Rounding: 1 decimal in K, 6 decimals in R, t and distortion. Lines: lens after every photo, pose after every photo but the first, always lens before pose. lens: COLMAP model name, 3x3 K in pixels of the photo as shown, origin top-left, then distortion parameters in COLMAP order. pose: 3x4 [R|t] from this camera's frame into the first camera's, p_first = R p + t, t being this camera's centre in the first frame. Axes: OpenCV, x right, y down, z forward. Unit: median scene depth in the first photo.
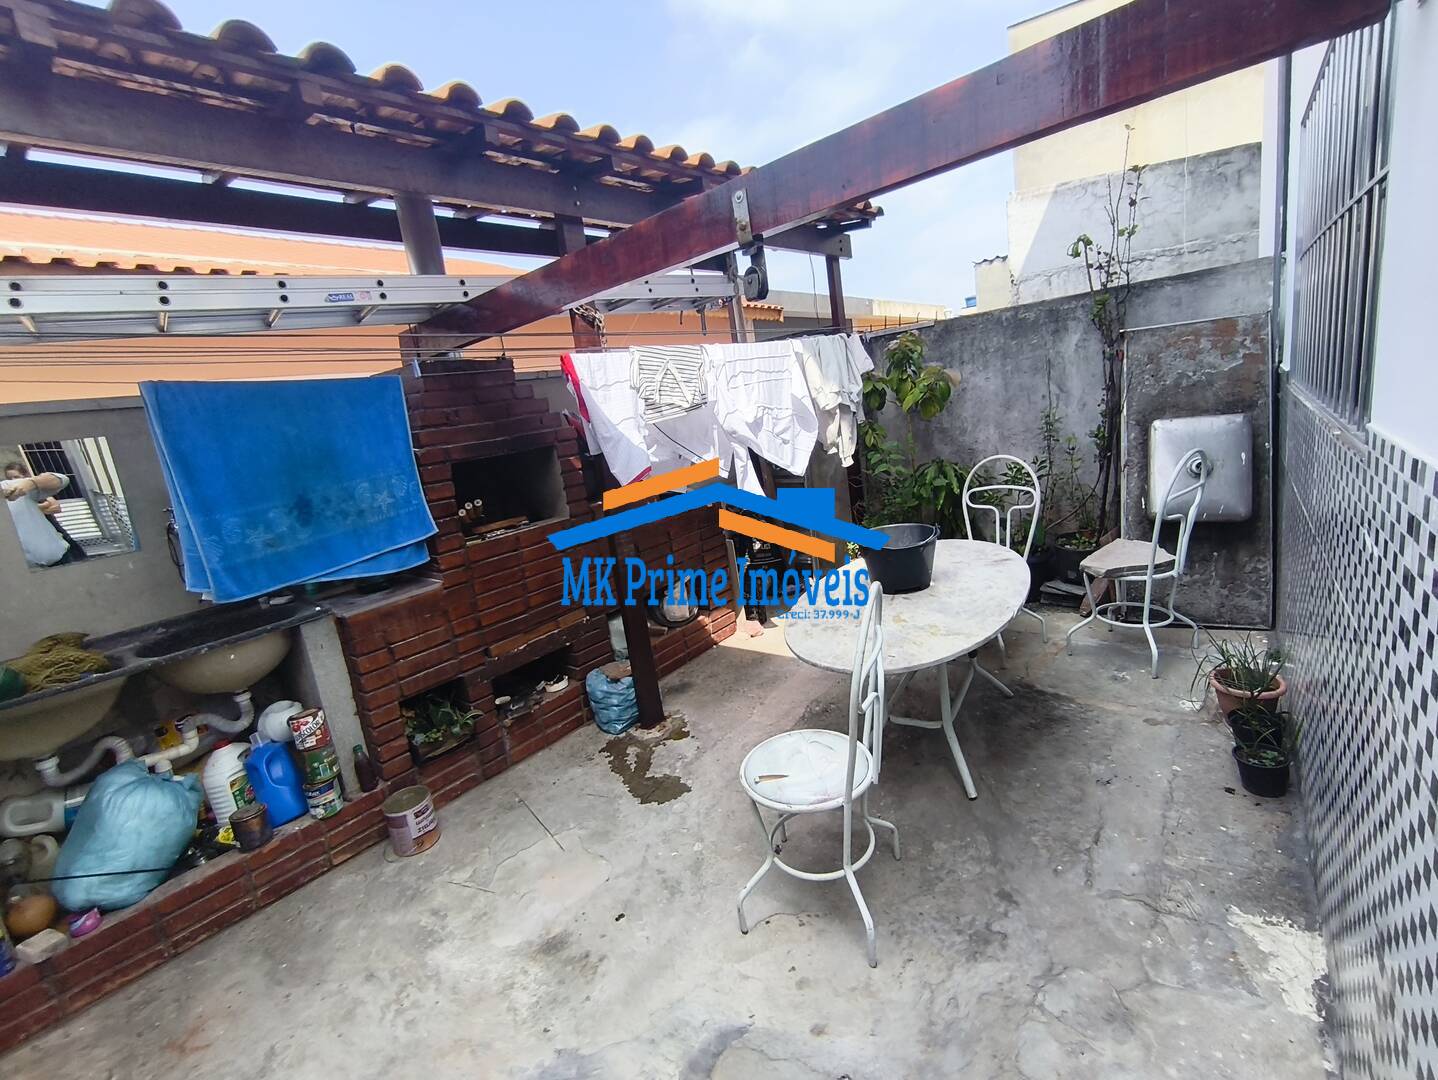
lens RADIAL K [[621.2, 0, 722.0], [0, 621.2, 528.6], [0, 0, 1]] dist [-0.000208, -0.000114]
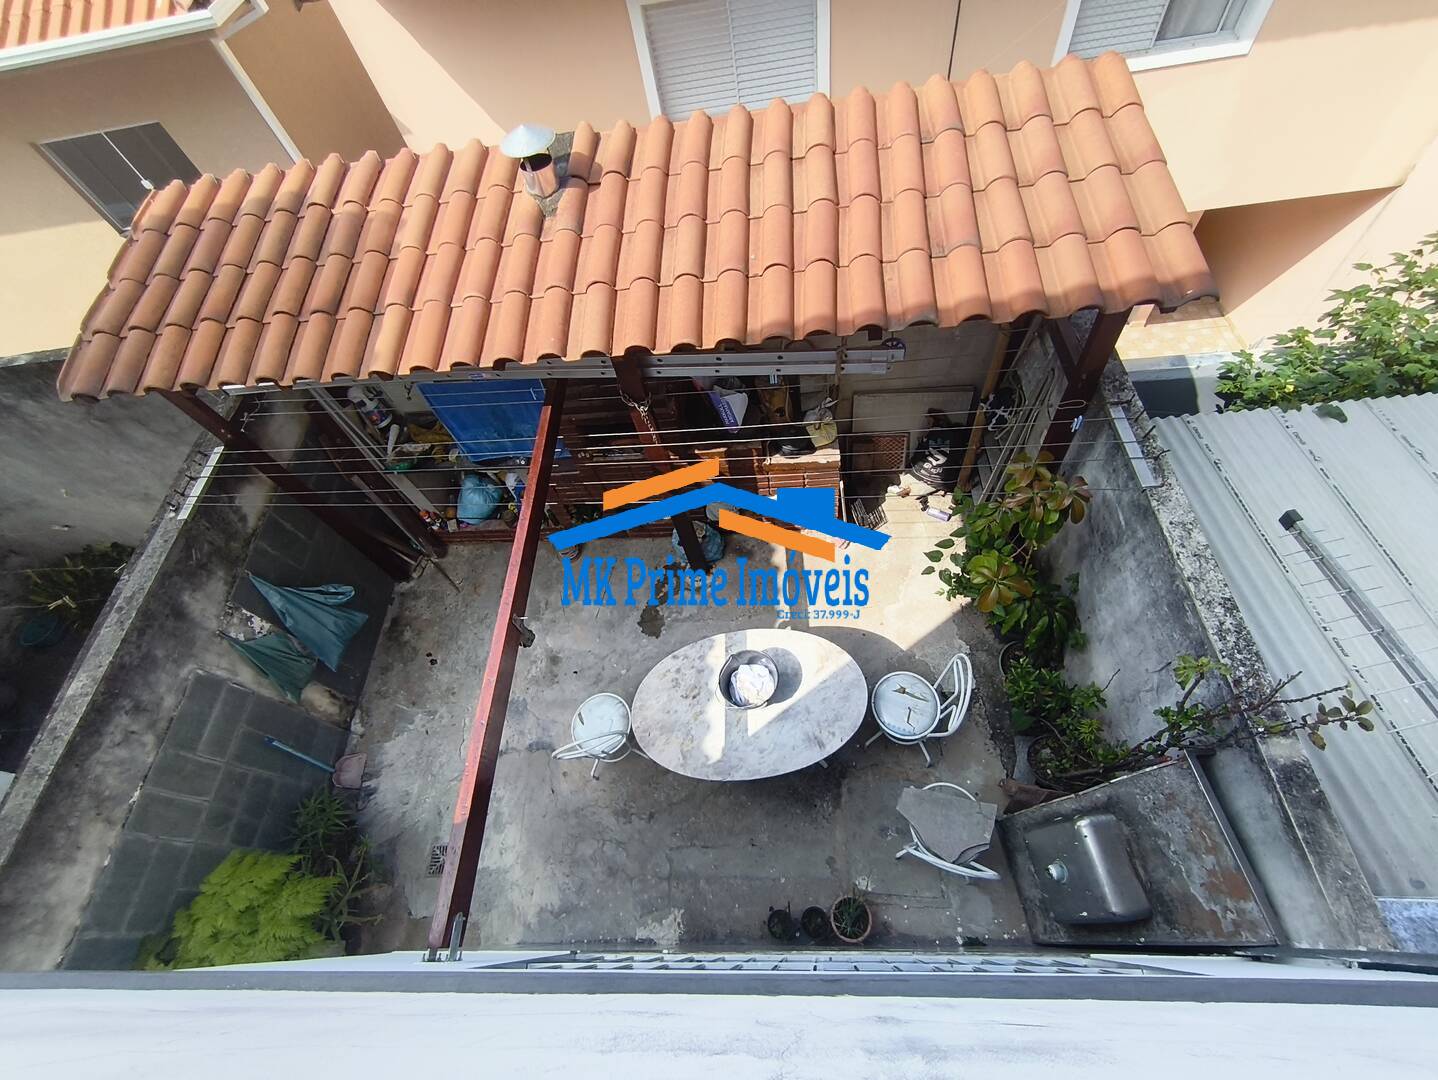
lens RADIAL K [[621.2, 0, 722.0], [0, 621.2, 528.6], [0, 0, 1]] dist [-0.000208, -0.000114]
pose [[0.632203, 0.684339, -0.363316, 0.643201], [-0.103589, 0.539360, 0.835679, -1.626864], [0.767846, -0.490684, 0.411876, 0.706428]]
